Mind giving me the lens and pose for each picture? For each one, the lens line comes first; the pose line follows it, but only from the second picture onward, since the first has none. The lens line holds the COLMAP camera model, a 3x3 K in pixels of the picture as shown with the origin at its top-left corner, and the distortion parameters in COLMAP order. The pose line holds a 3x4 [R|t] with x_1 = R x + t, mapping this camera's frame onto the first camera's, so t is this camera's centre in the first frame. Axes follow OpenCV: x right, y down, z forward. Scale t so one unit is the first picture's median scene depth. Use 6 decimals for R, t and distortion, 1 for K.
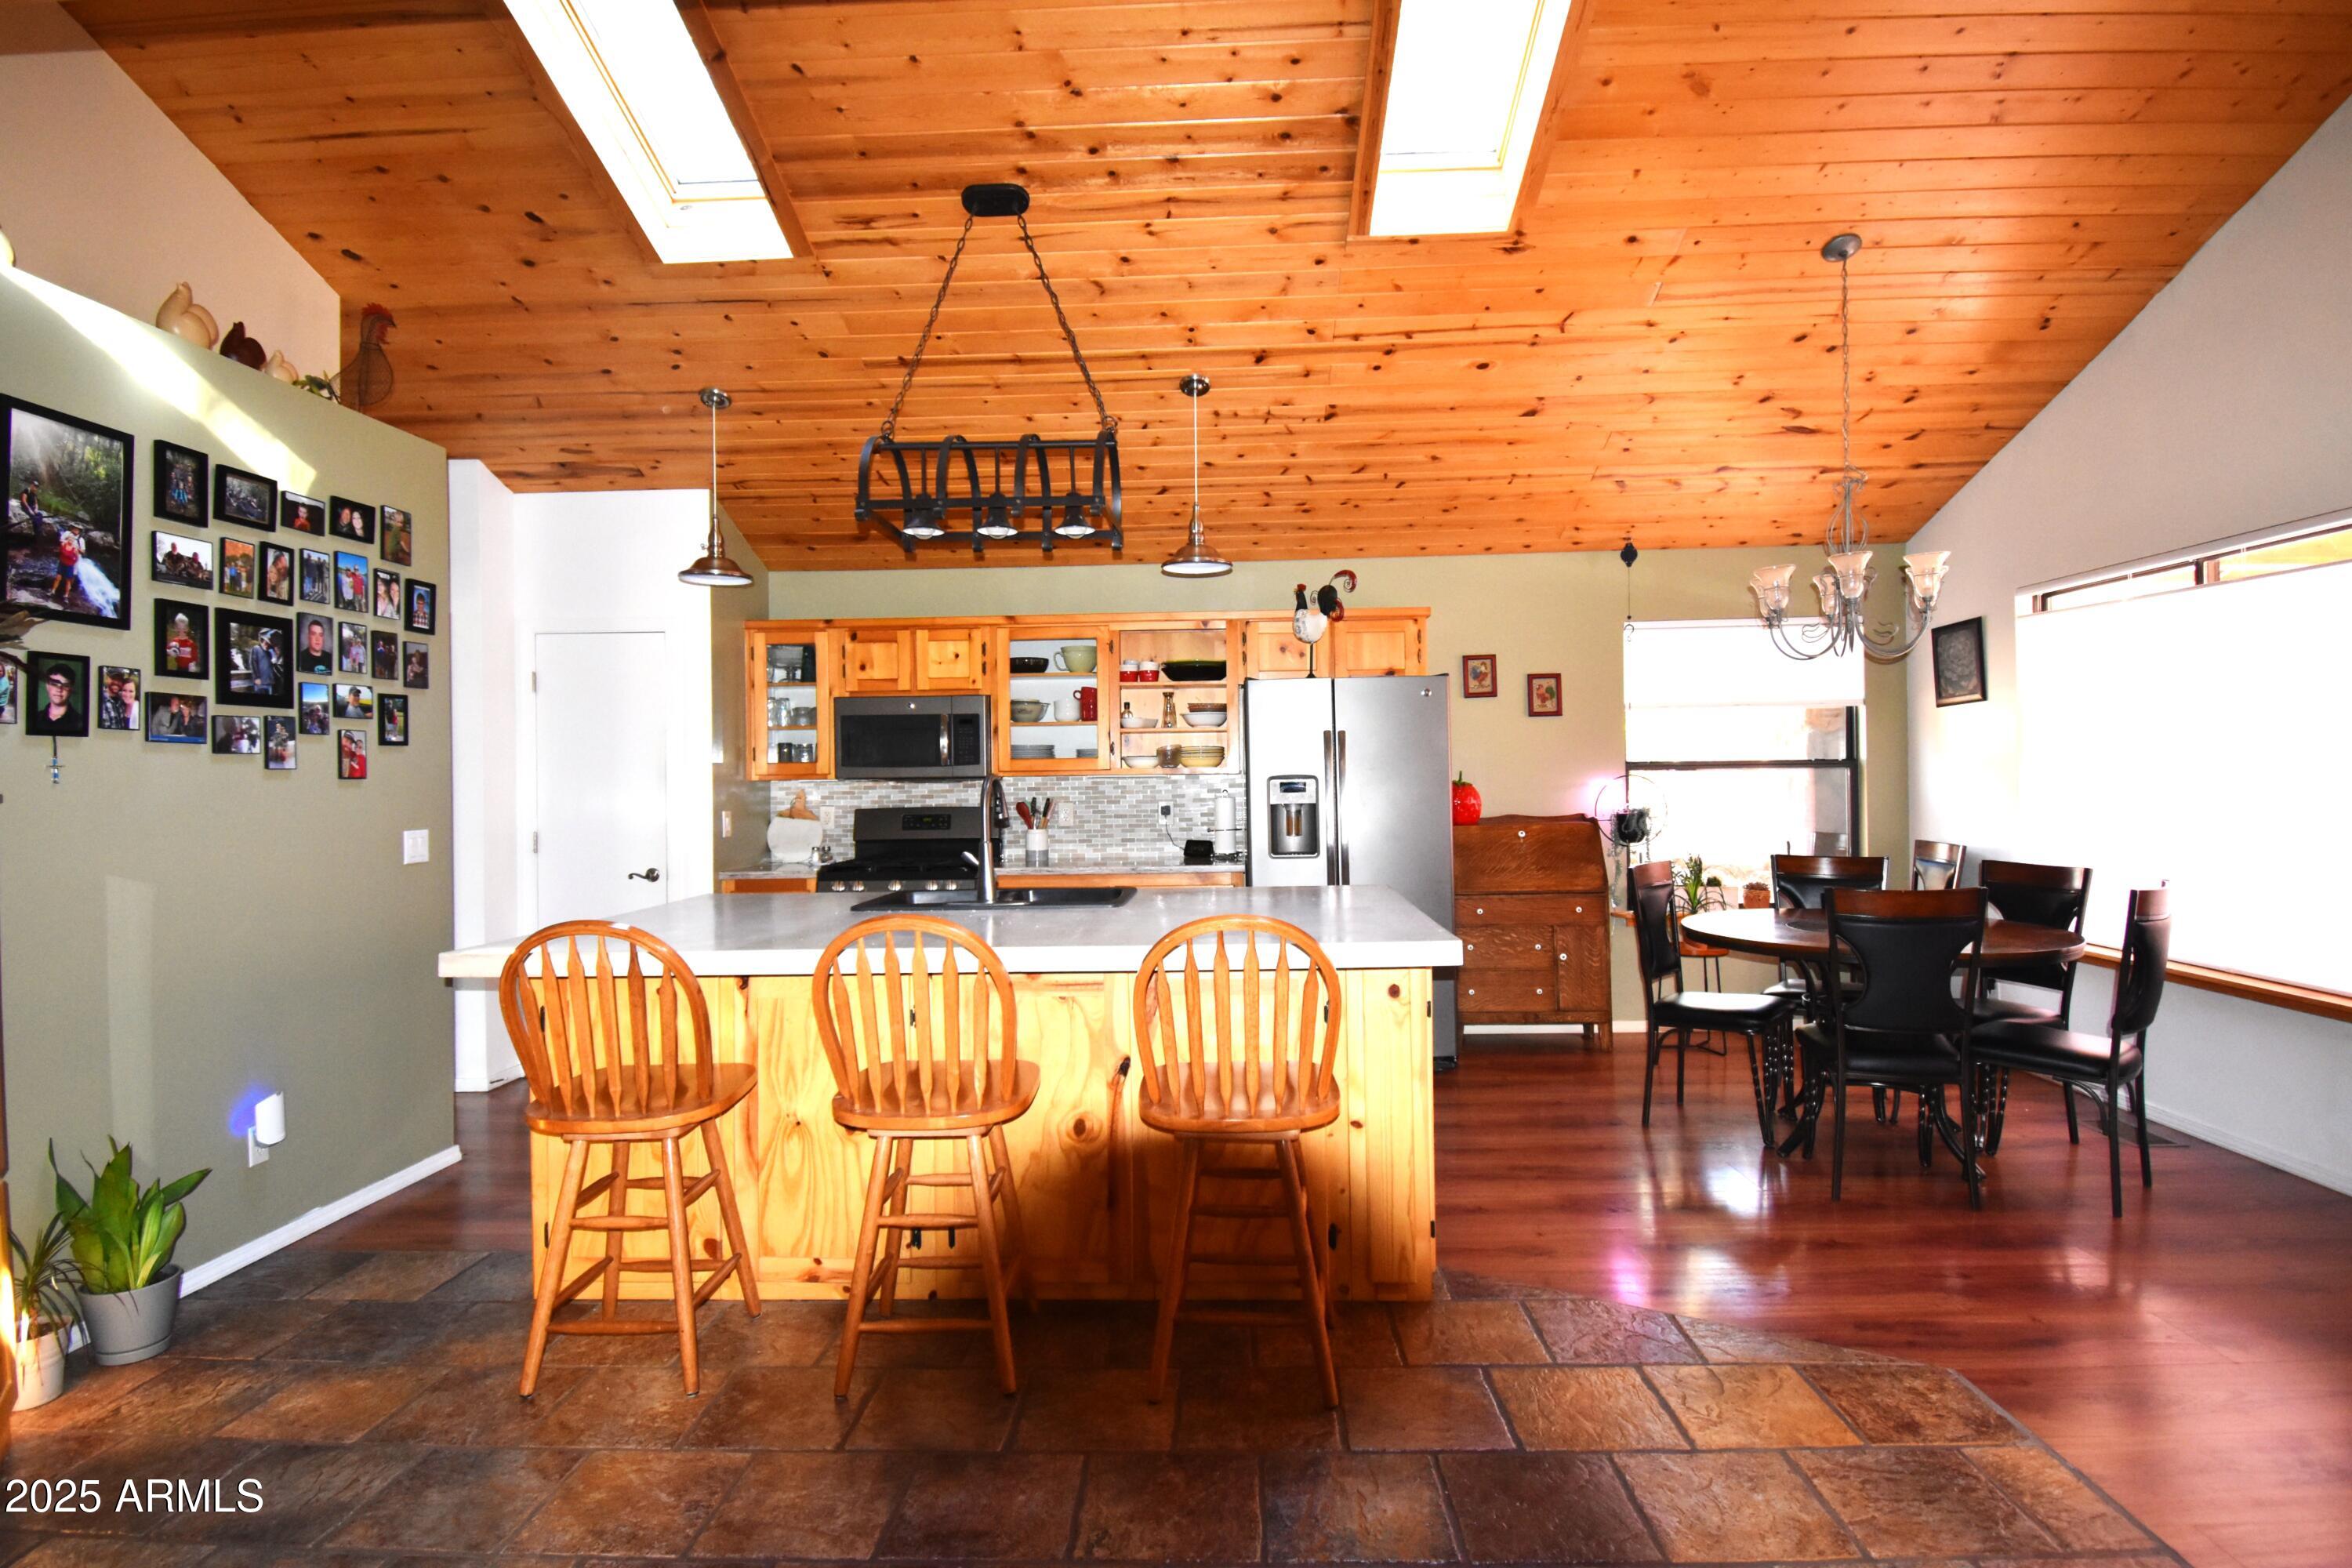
lens RADIAL K [[1185.4, 0, 1186.9], [0, 1185.4, 784.7], [0, 0, 1]] dist [0.003421, -0.002898]
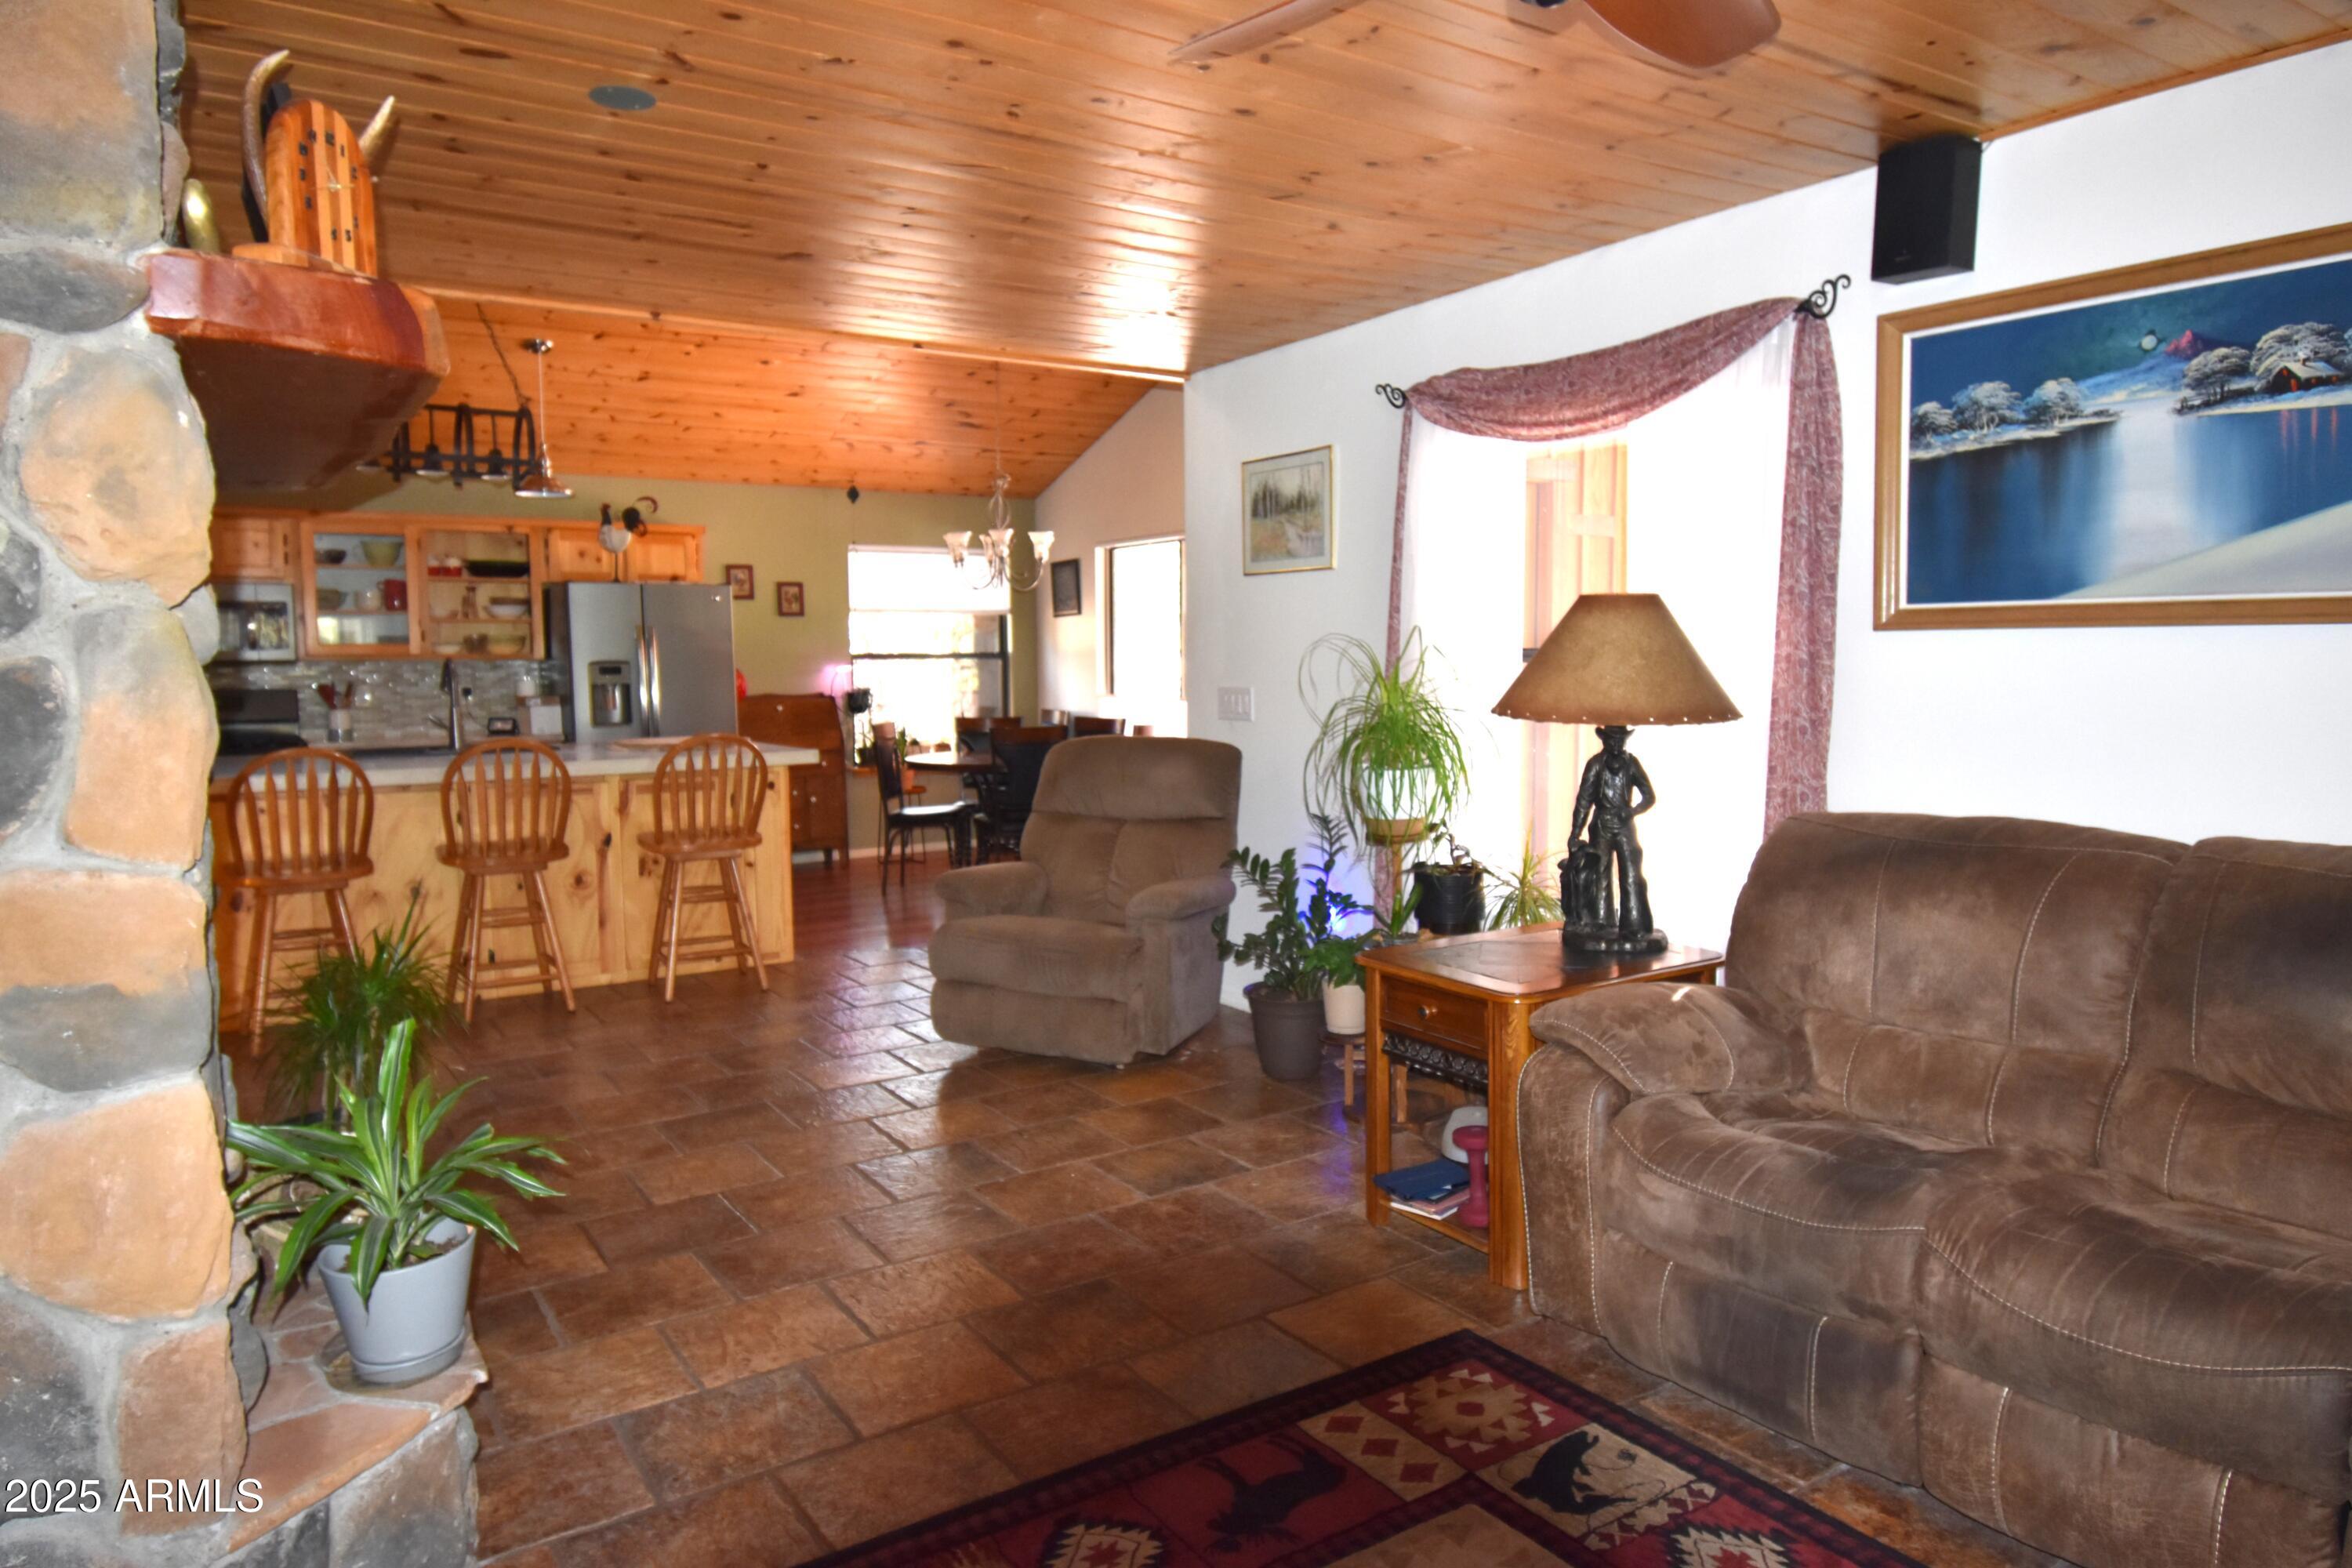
lens RADIAL K [[1480.0, 0, 1173.0], [0, 1480.0, 775.1], [0, 0, 1]] dist [-0.010729, -0.001276]
pose [[0.811278, -0.036918, 0.583493, -0.318459], [0.000368, 0.998036, 0.062635, 0.014198], [-0.584660, -0.050600, 0.809699, -0.569508]]
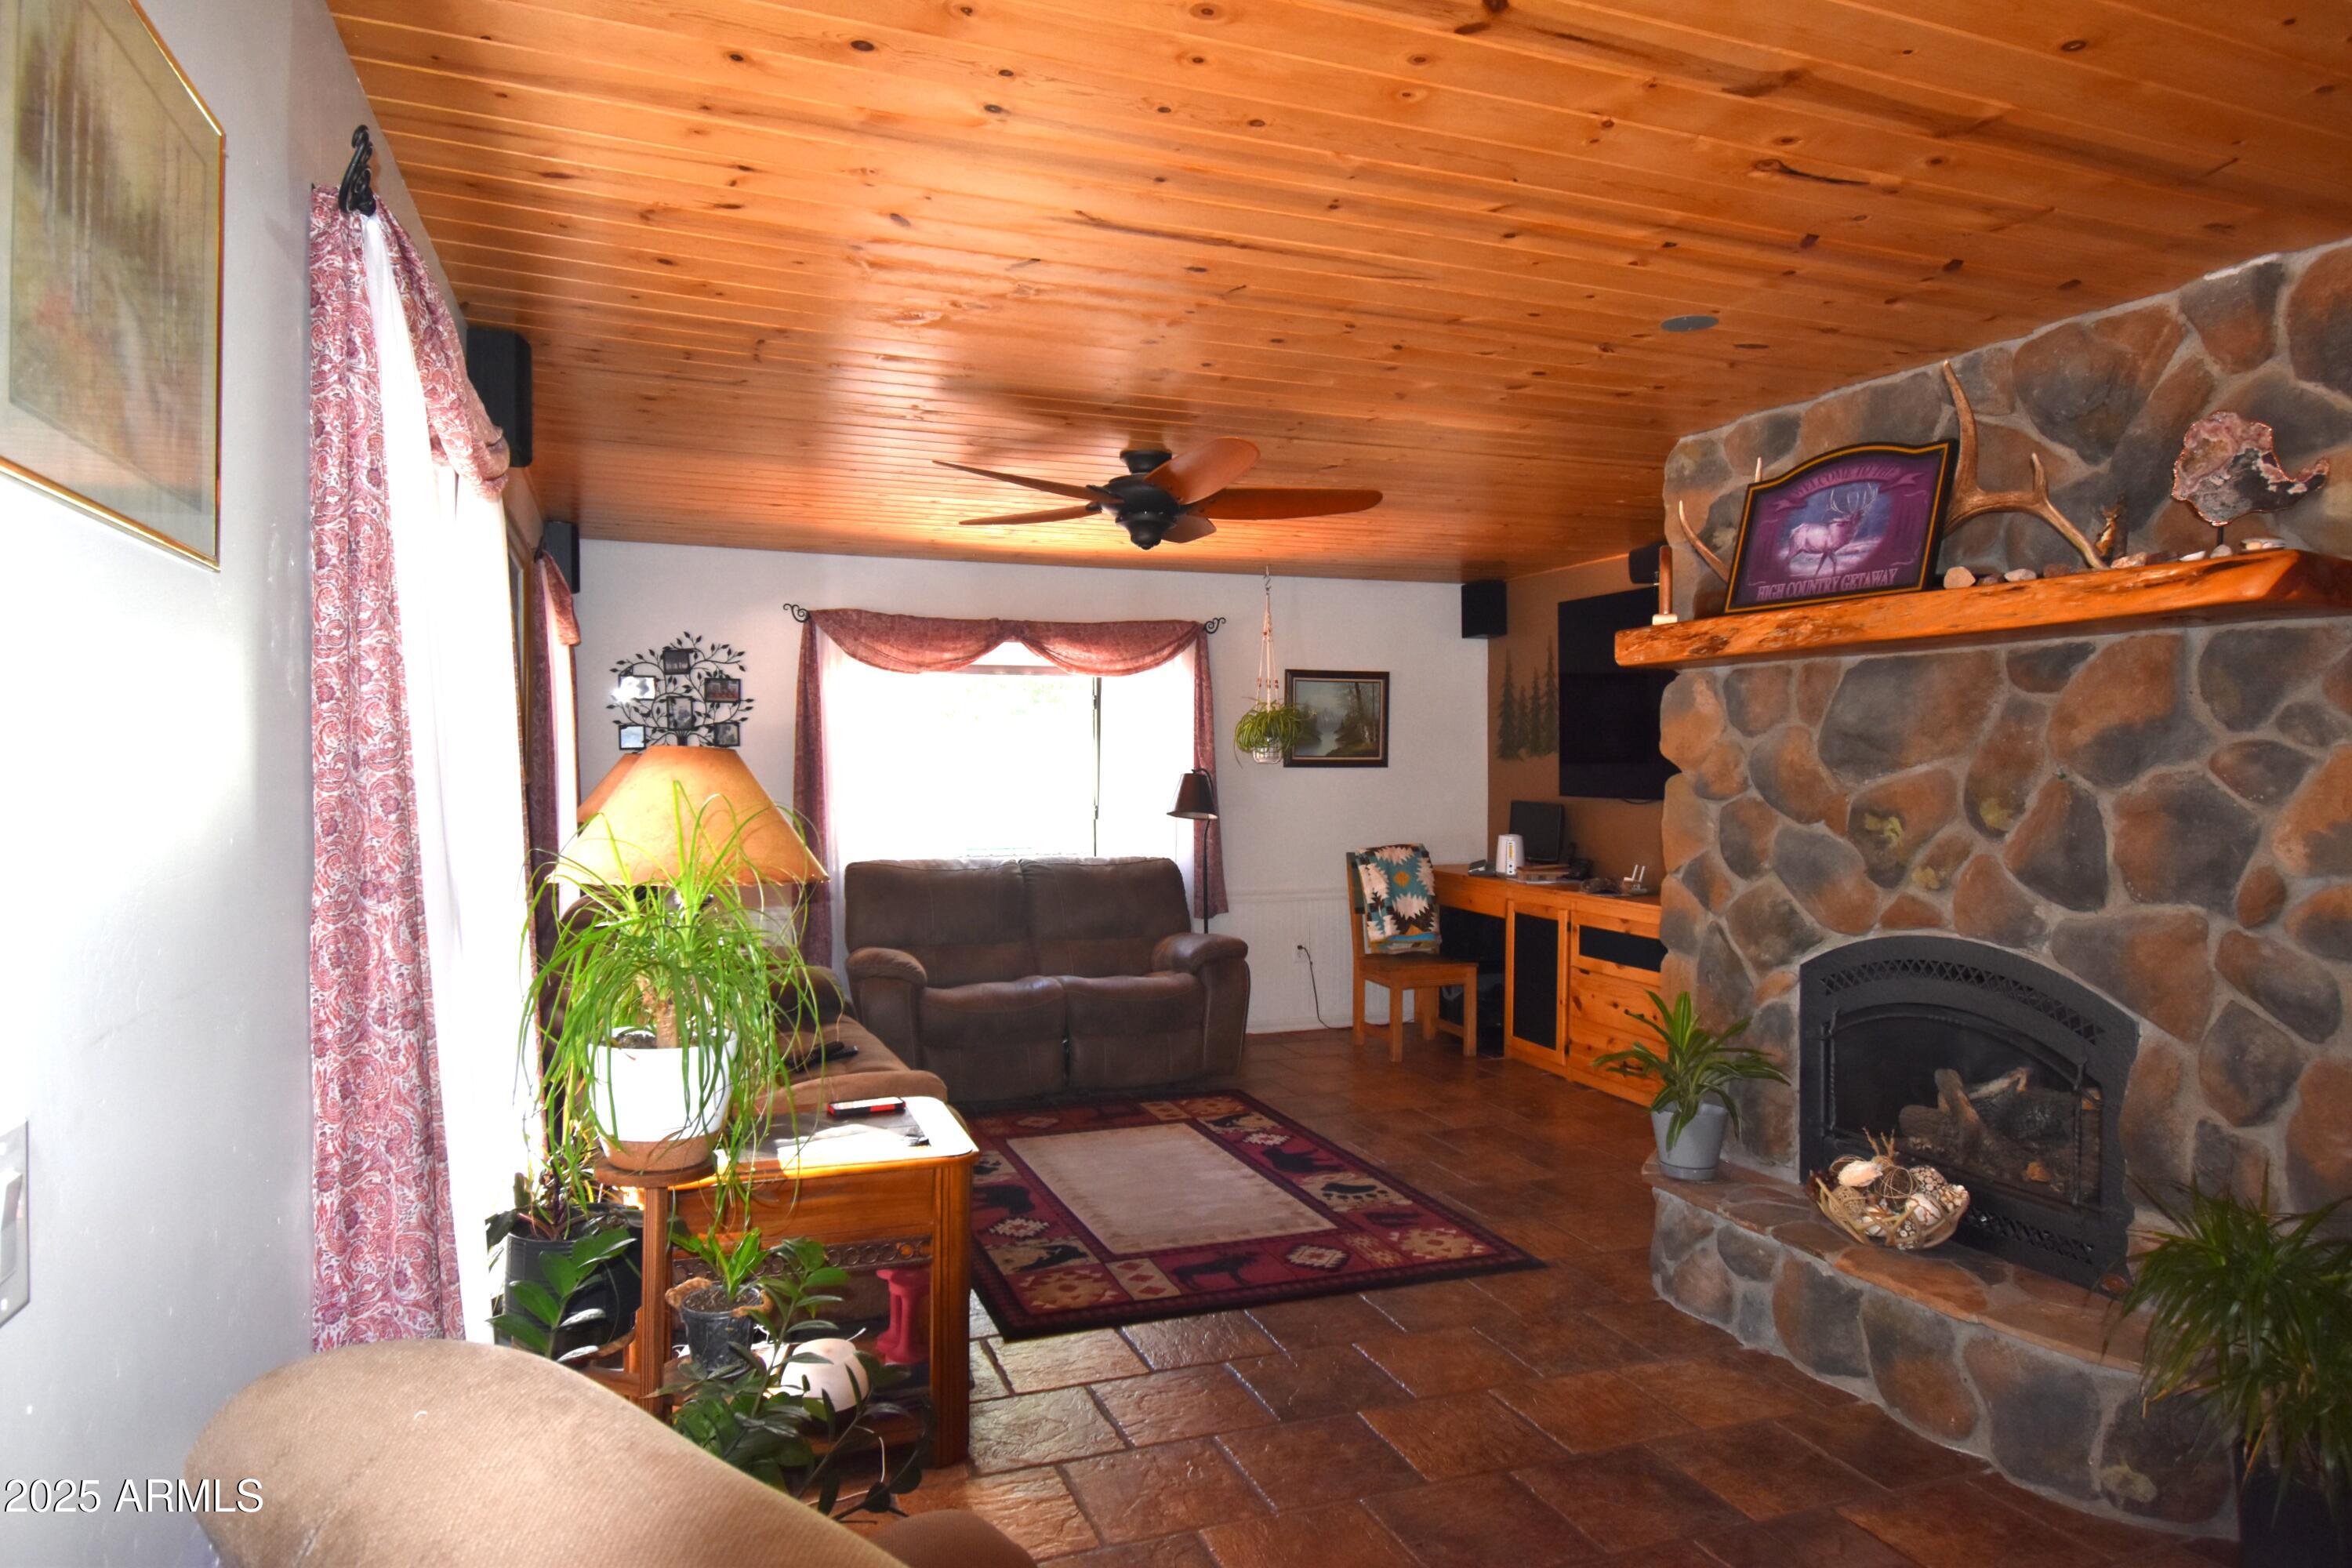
lens RADIAL K [[1422.1, 0, 1161.0], [0, 1422.1, 779.6], [0, 0, 1]] dist [0.005146, -0.022297]
pose [[-0.925316, 0.021020, -0.378613, 0.997139], [0.012926, 0.999631, 0.023909, -0.069653], [0.378976, 0.017230, -0.925246, 1.720268]]
